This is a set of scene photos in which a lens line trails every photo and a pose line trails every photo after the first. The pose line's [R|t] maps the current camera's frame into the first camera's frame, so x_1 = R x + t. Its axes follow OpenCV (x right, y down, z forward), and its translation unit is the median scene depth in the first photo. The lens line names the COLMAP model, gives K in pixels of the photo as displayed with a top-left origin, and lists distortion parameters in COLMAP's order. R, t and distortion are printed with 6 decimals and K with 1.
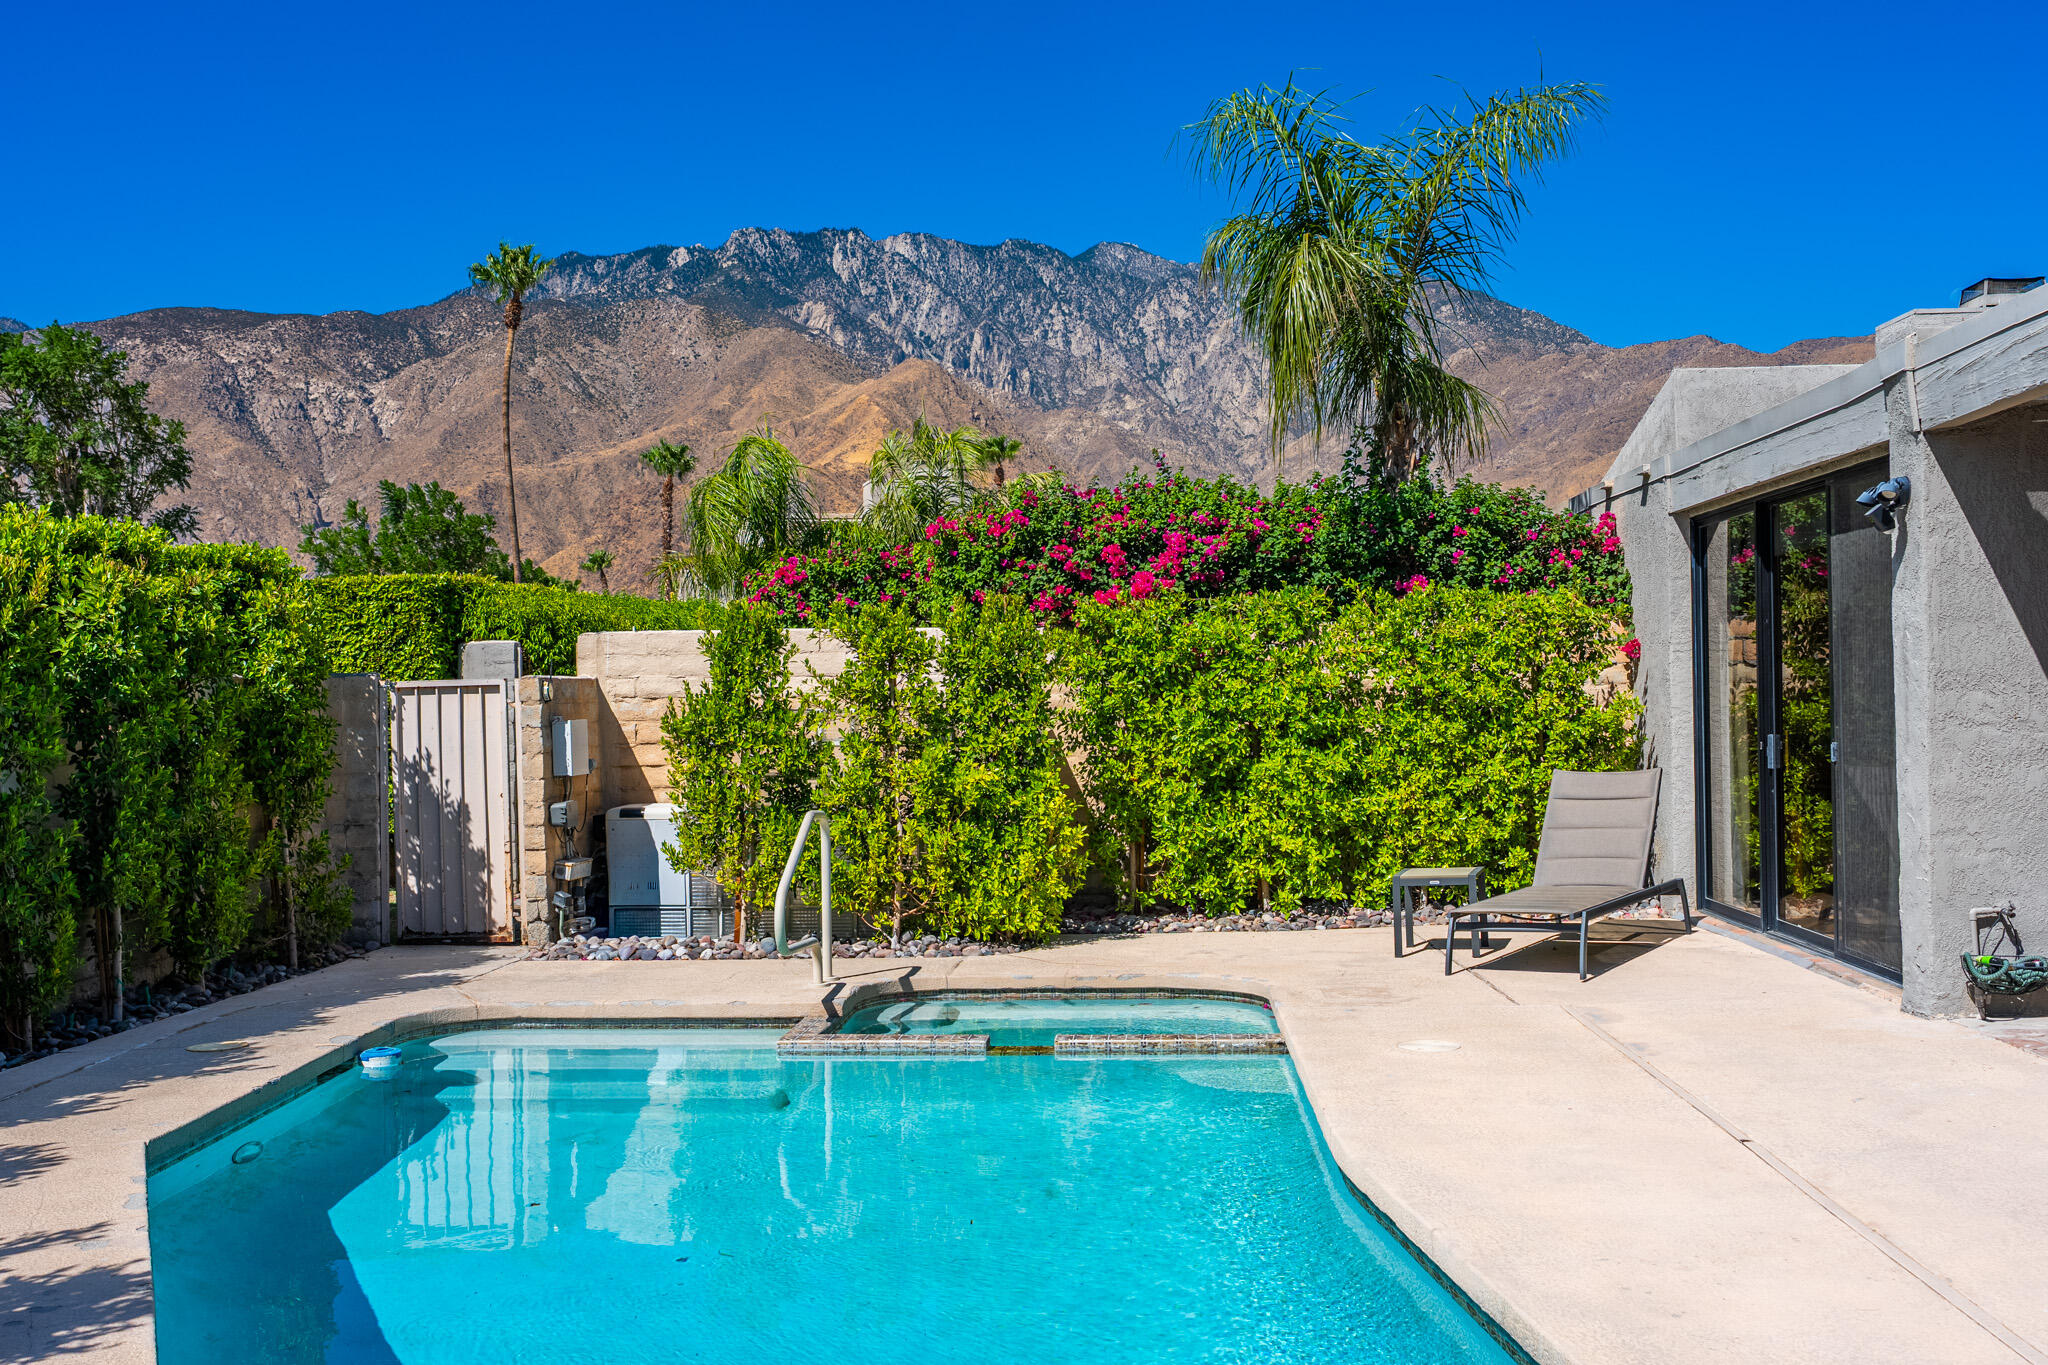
lens RADIAL K [[2066.2, 0, 1024.0], [0, 2066.2, 682.5], [0, 0, 1]] dist [0.004529, -0.000653]
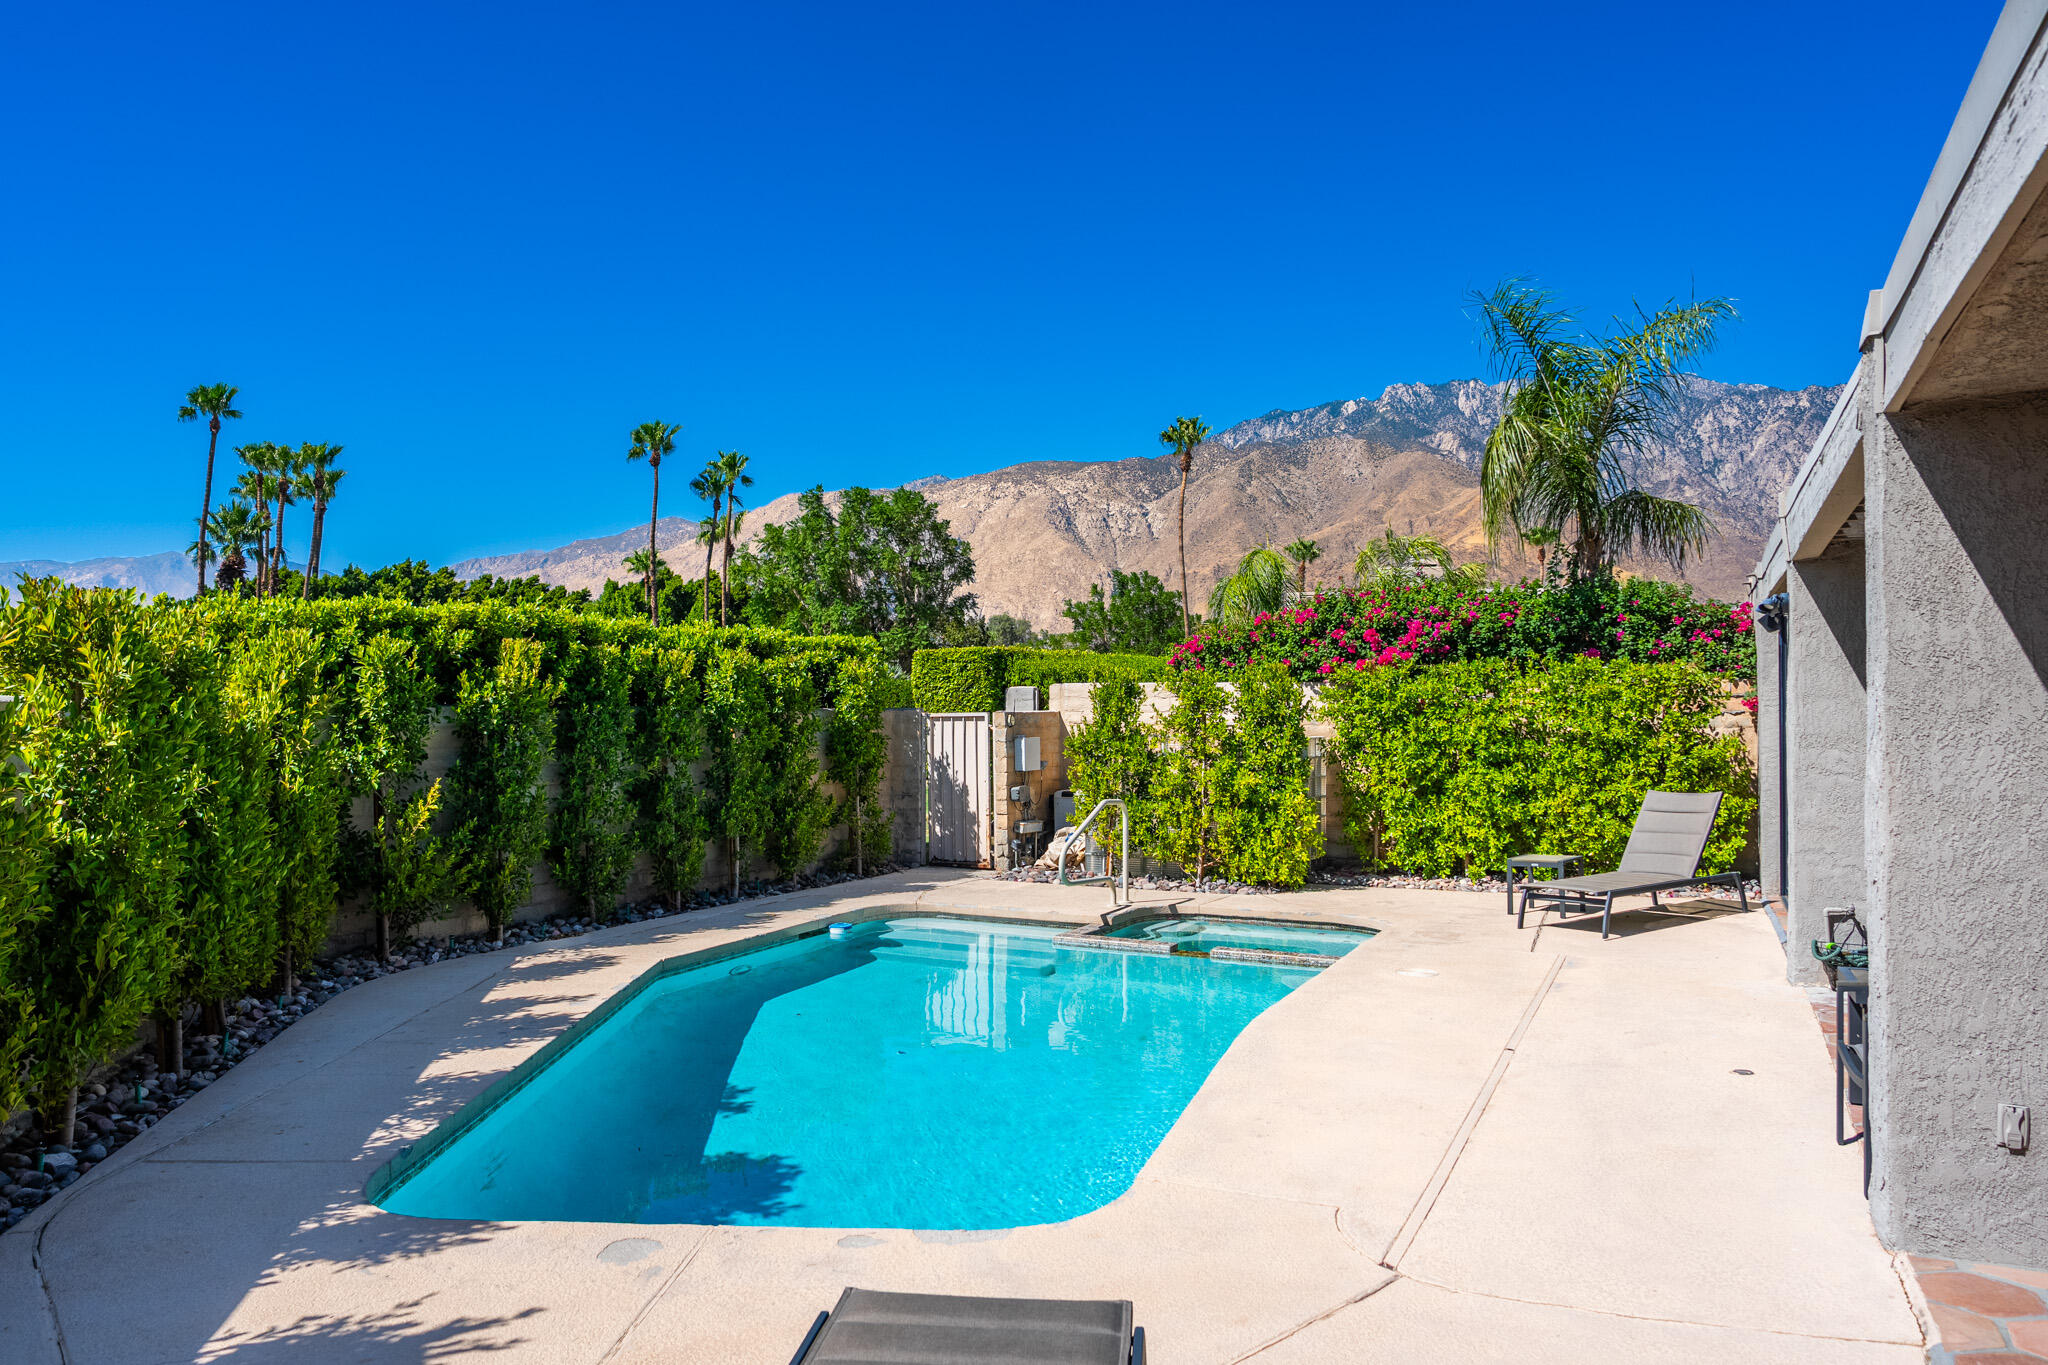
lens RADIAL K [[1396.7, 0, 1024.0], [0, 1396.7, 682.5], [0, 0, 1]] dist [0.006241, 0.002820]
pose [[0.917820, 0.006802, -0.396939, 0.227607], [-0.010129, 0.999929, -0.006286, -0.019361], [0.396868, 0.009790, 0.917823, -0.042531]]
